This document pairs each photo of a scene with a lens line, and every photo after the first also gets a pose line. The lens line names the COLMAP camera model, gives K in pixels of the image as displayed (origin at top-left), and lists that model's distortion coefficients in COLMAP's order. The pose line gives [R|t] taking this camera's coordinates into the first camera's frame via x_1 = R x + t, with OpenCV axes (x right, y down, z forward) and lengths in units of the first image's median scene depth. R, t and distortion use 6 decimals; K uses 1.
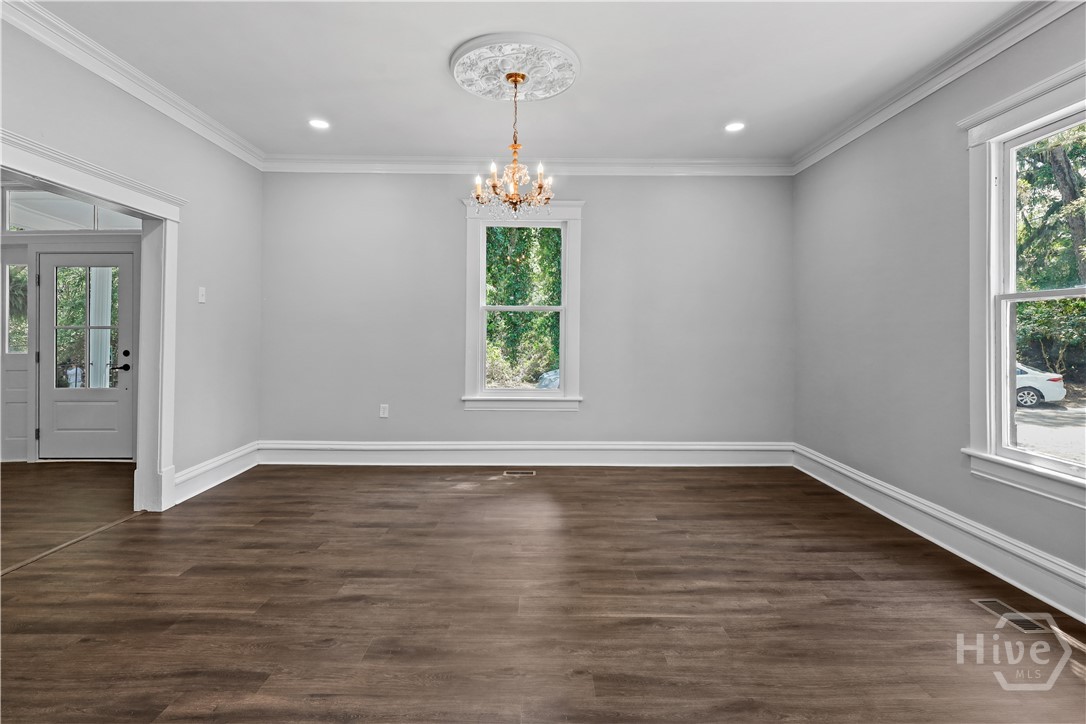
lens RADIAL K [[512.3, 0, 537.5], [0, 512.3, 325.3], [0, 0, 1]] dist [-0.000612, -0.000168]
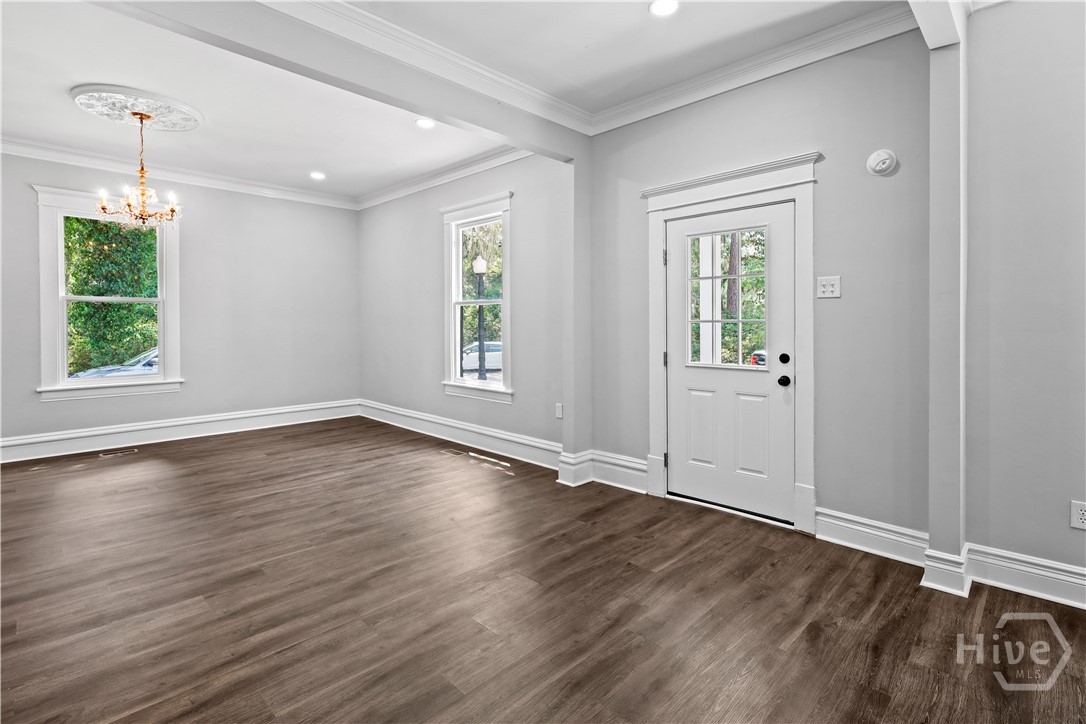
lens RADIAL K [[528.1, 0, 542.9], [0, 528.1, 340.5], [0, 0, 1]] dist [-0.001367, -0.000081]
pose [[0.703495, -0.027282, 0.710177, -0.235543], [-0.006007, 0.998999, 0.044327, -0.002587], [-0.710675, -0.035450, 0.702627, -0.507291]]
